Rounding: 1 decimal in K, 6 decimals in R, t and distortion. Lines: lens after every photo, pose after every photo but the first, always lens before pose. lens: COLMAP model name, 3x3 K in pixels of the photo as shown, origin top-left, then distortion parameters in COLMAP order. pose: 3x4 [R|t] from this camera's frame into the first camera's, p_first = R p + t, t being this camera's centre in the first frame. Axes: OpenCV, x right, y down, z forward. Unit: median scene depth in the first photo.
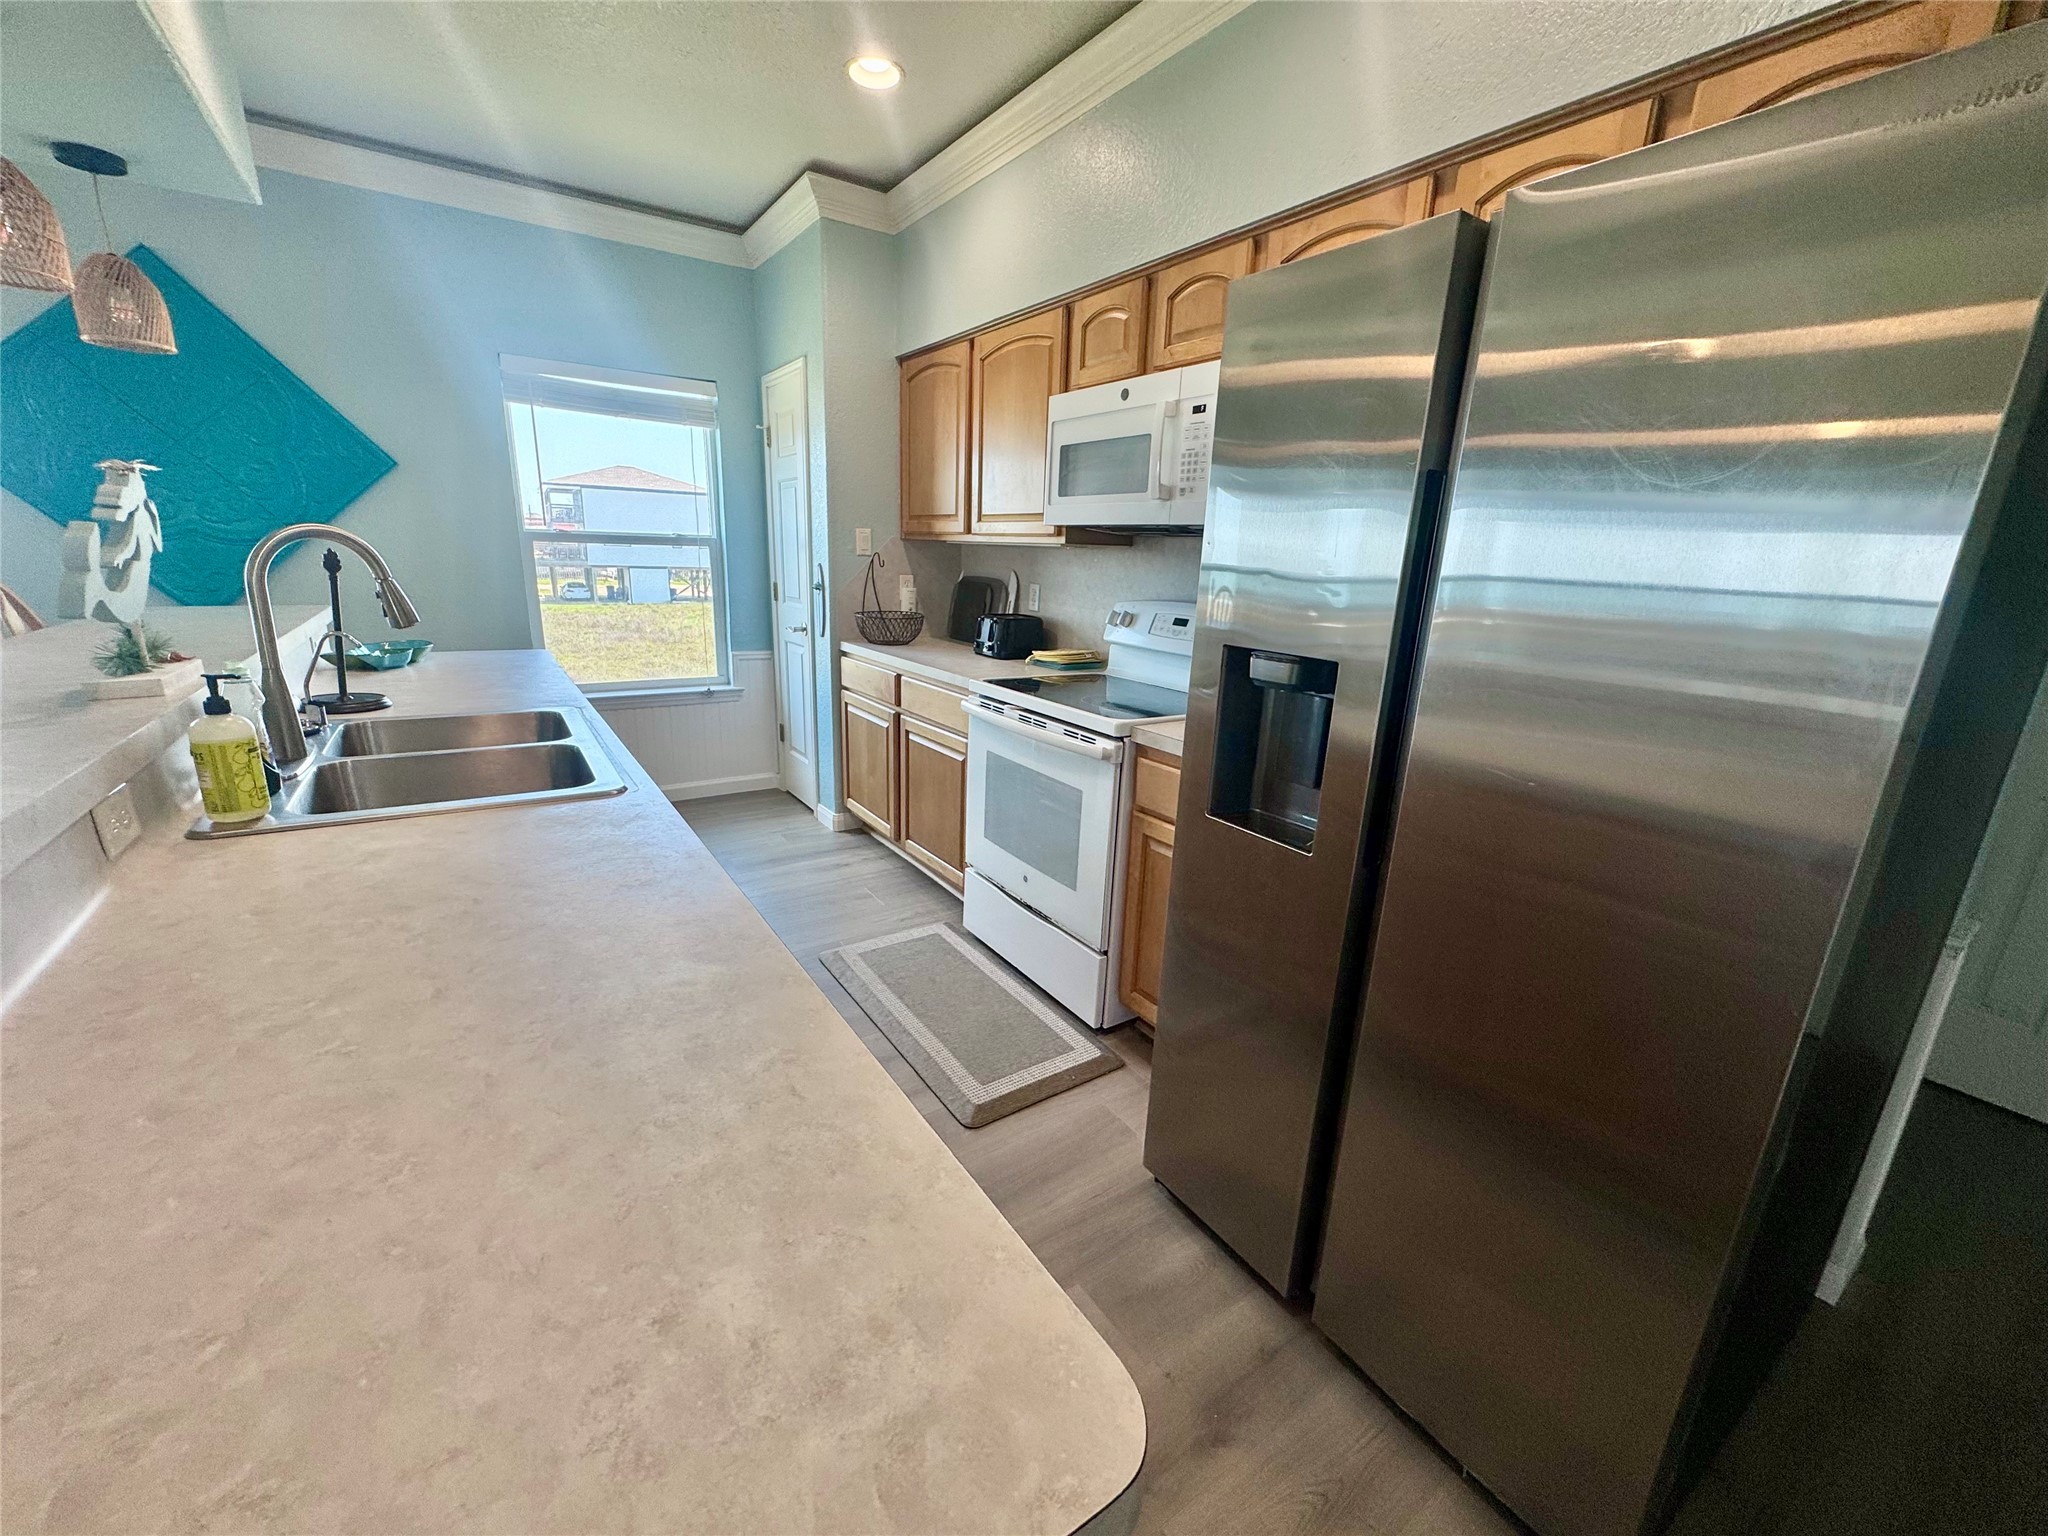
lens RADIAL K [[808.1, 0, 1024.0], [0, 808.1, 768.0], [0, 0, 1]] dist [-0.001489, -0.000471]
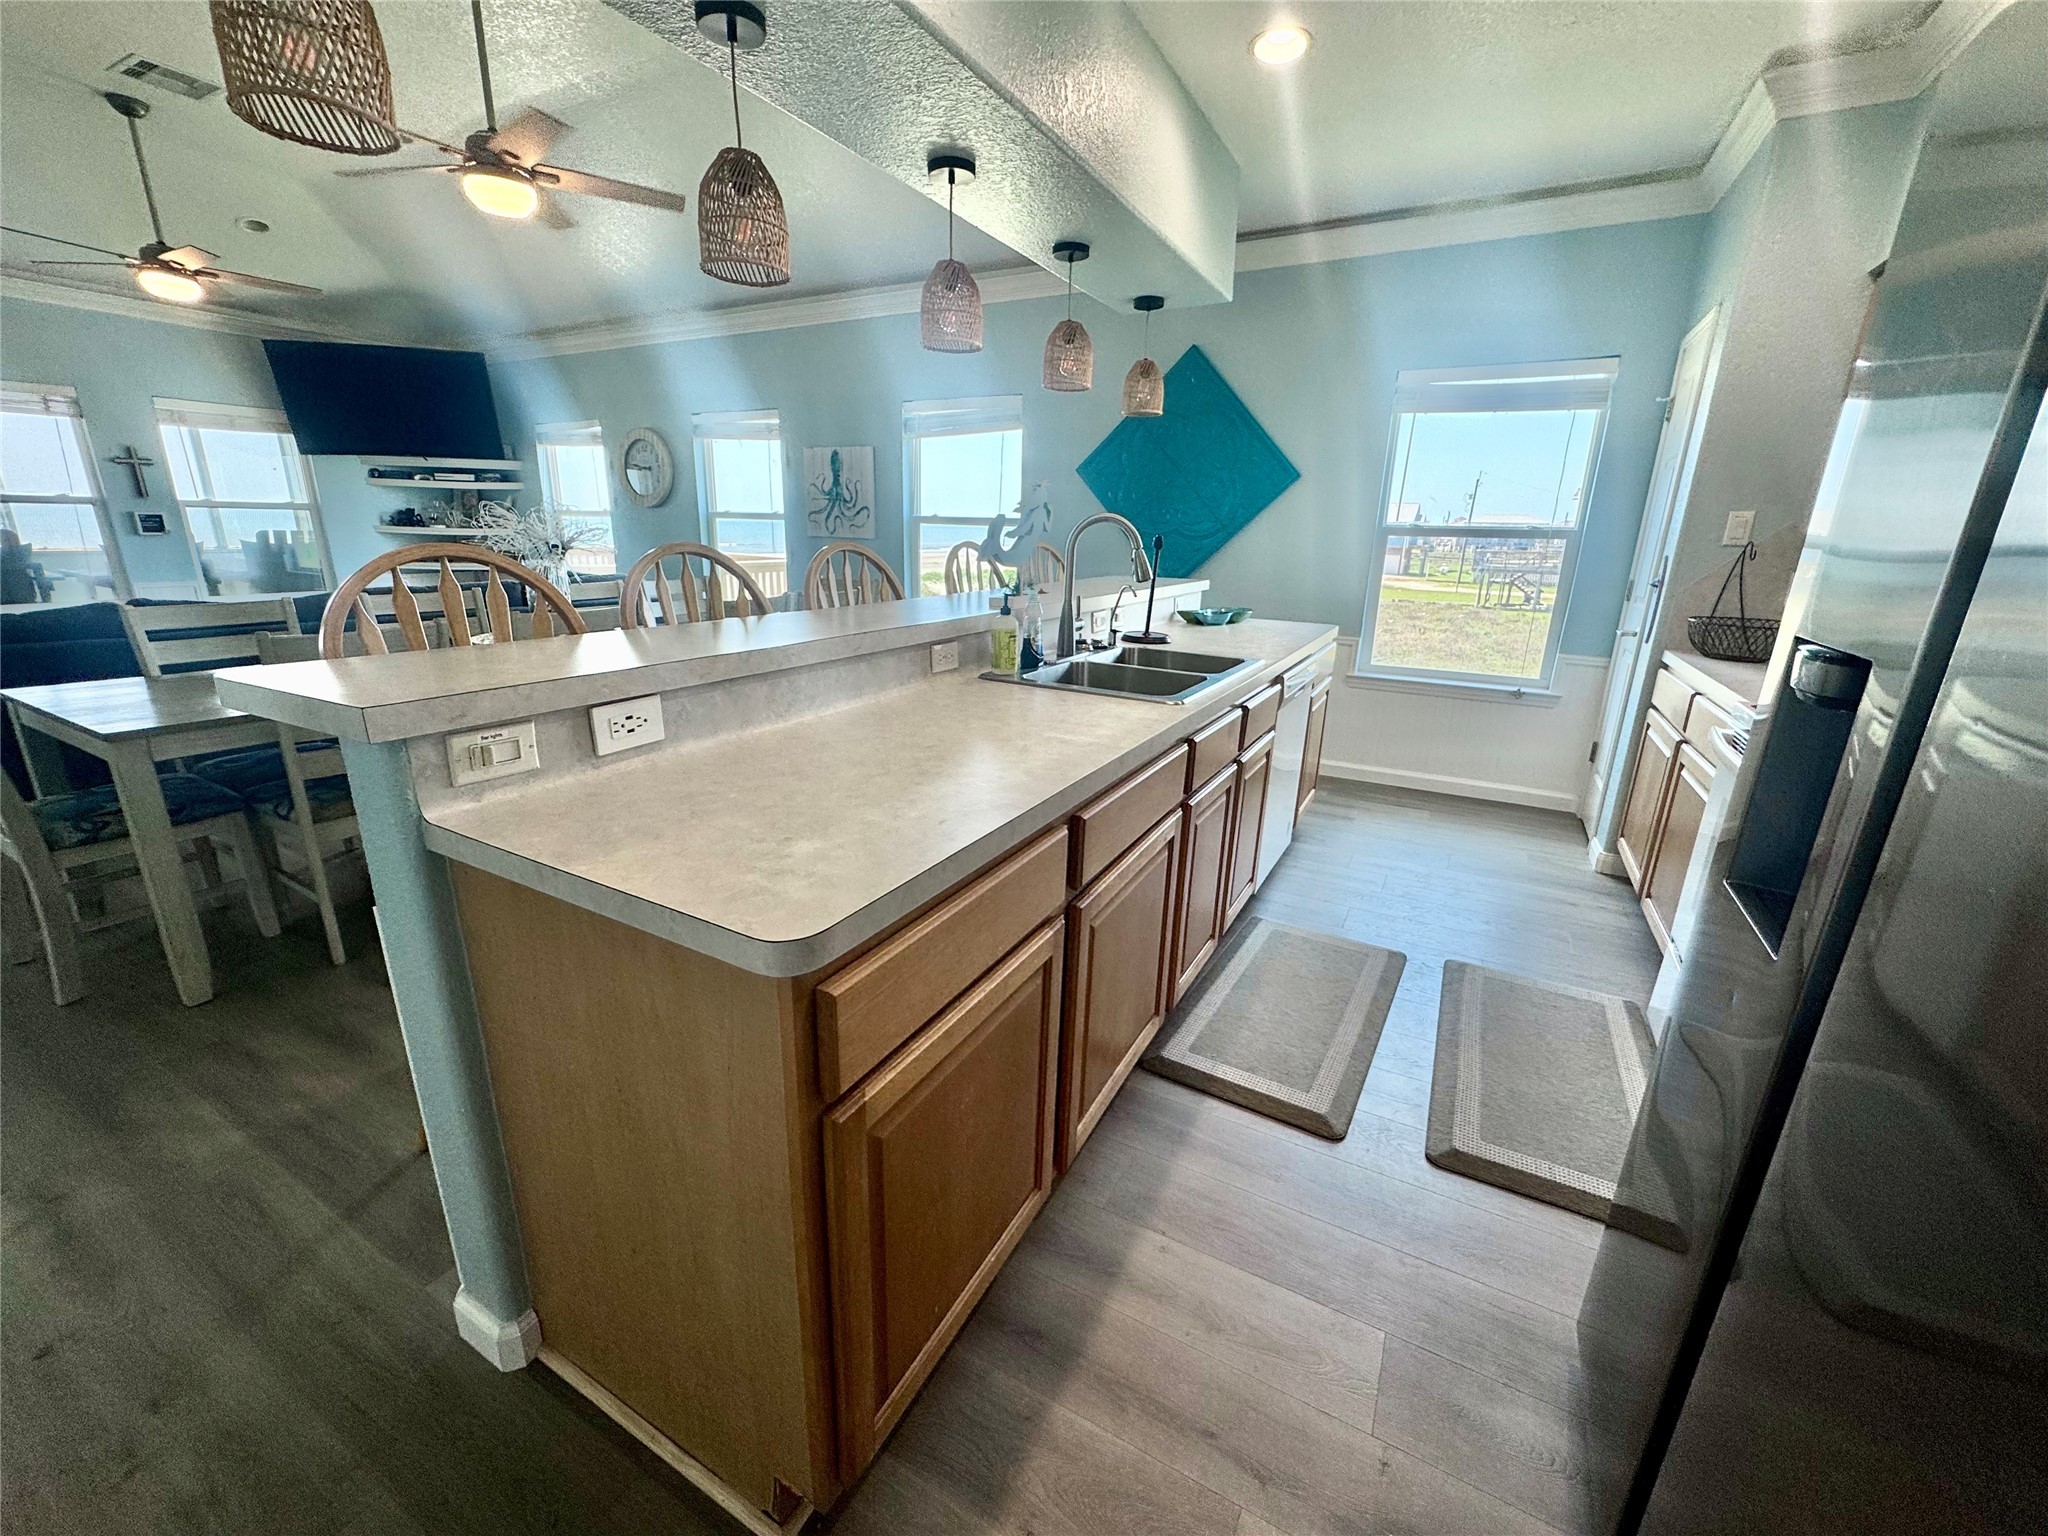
lens RADIAL K [[808.1, 0, 1024.0], [0, 808.1, 768.0], [0, 0, 1]] dist [-0.001489, -0.000471]
pose [[0.462487, 0.228640, -0.856639, 0.202740], [-0.236102, 0.963051, 0.129574, 0.006155], [0.854612, 0.142328, 0.499381, 0.048747]]
